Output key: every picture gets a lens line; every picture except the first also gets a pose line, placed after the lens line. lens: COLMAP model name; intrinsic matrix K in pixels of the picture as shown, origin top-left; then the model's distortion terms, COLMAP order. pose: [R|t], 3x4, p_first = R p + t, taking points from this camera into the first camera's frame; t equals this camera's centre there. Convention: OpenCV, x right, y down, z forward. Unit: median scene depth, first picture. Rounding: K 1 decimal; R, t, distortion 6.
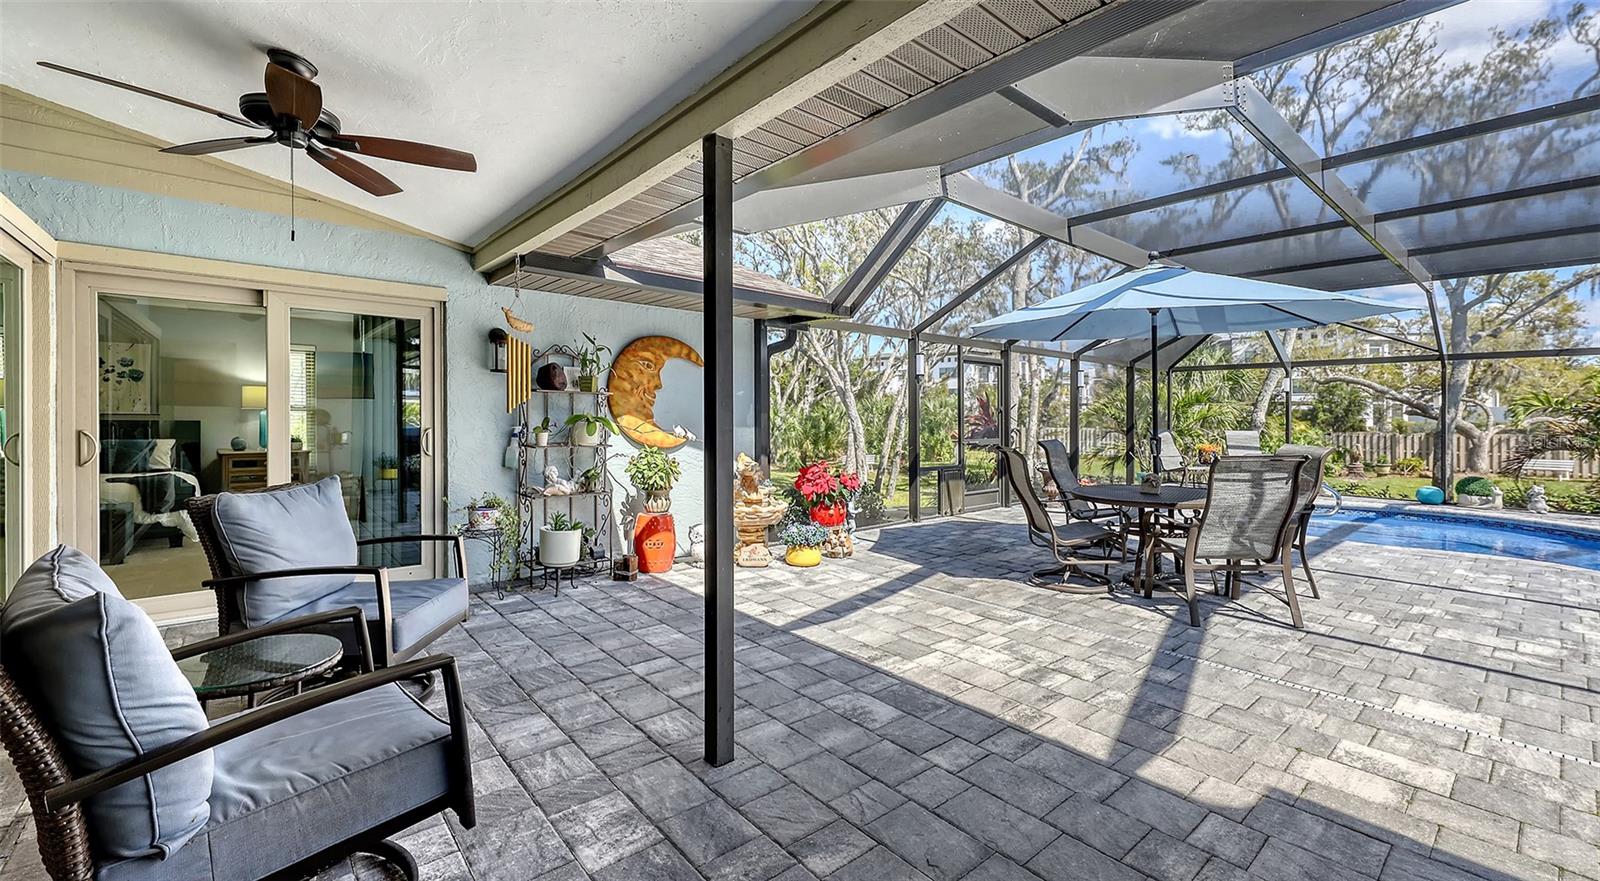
lens RADIAL K [[646.7, 0, 805.9], [0, 646.7, 428.7], [0, 0, 1]] dist [0.003161, 0.000208]
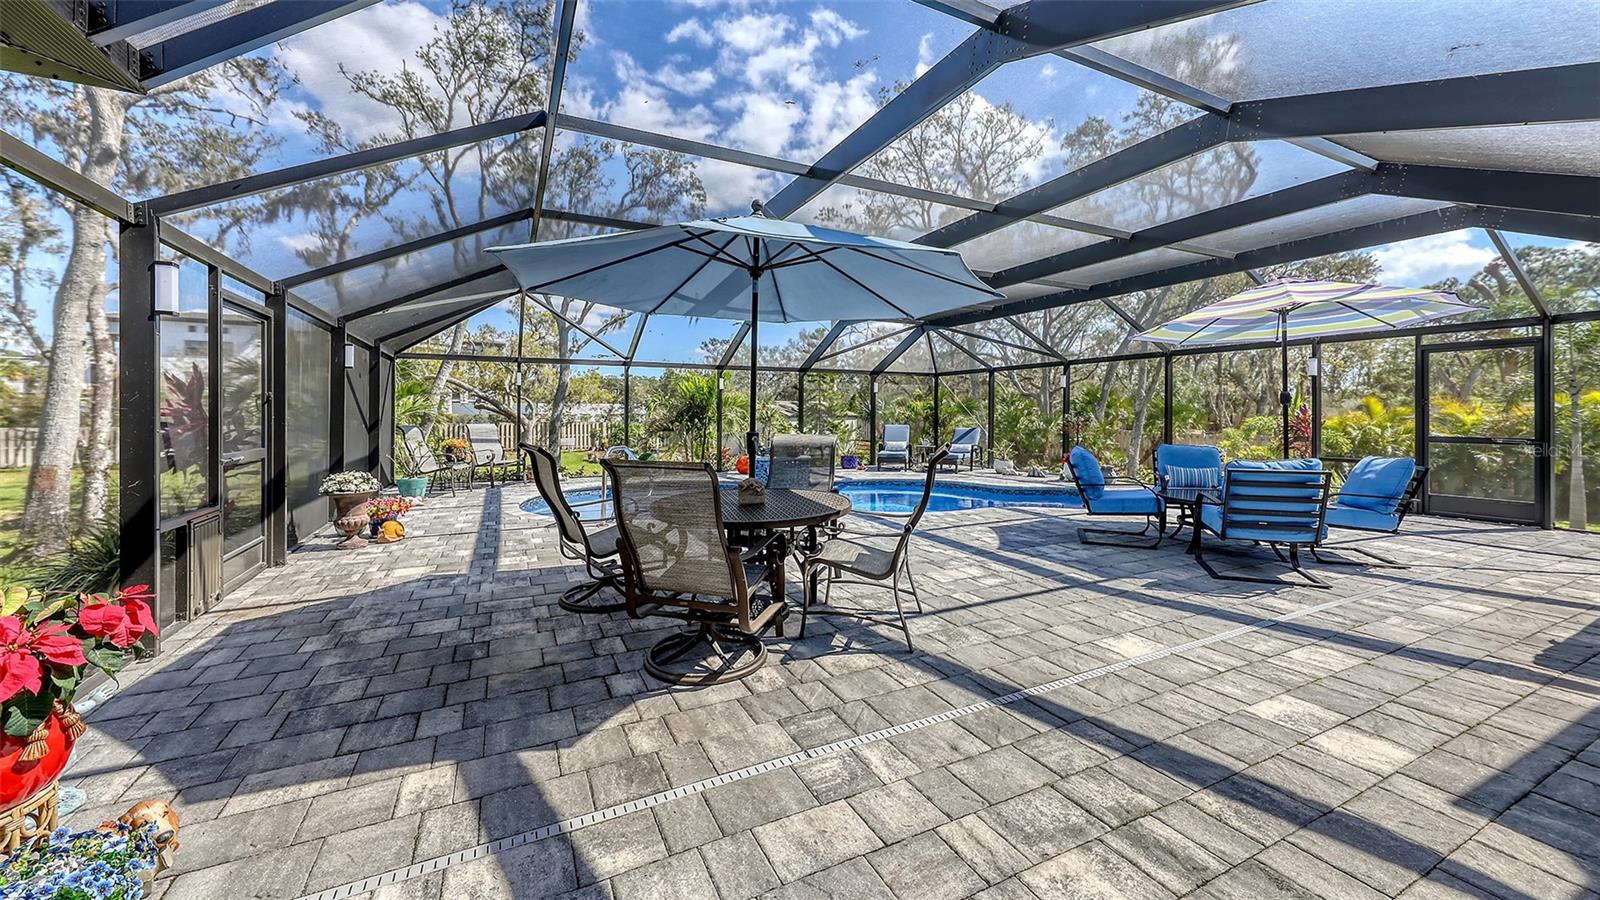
lens RADIAL K [[597.2, 0, 794.7], [0, 597.2, 414.1], [0, 0, 1]] dist [-0.000339, -0.000192]
pose [[0.257510, -0.006221, 0.966256, -0.202220], [0.018375, 0.999830, 0.001540, -0.002688], [-0.966101, 0.017358, 0.257581, 1.092249]]
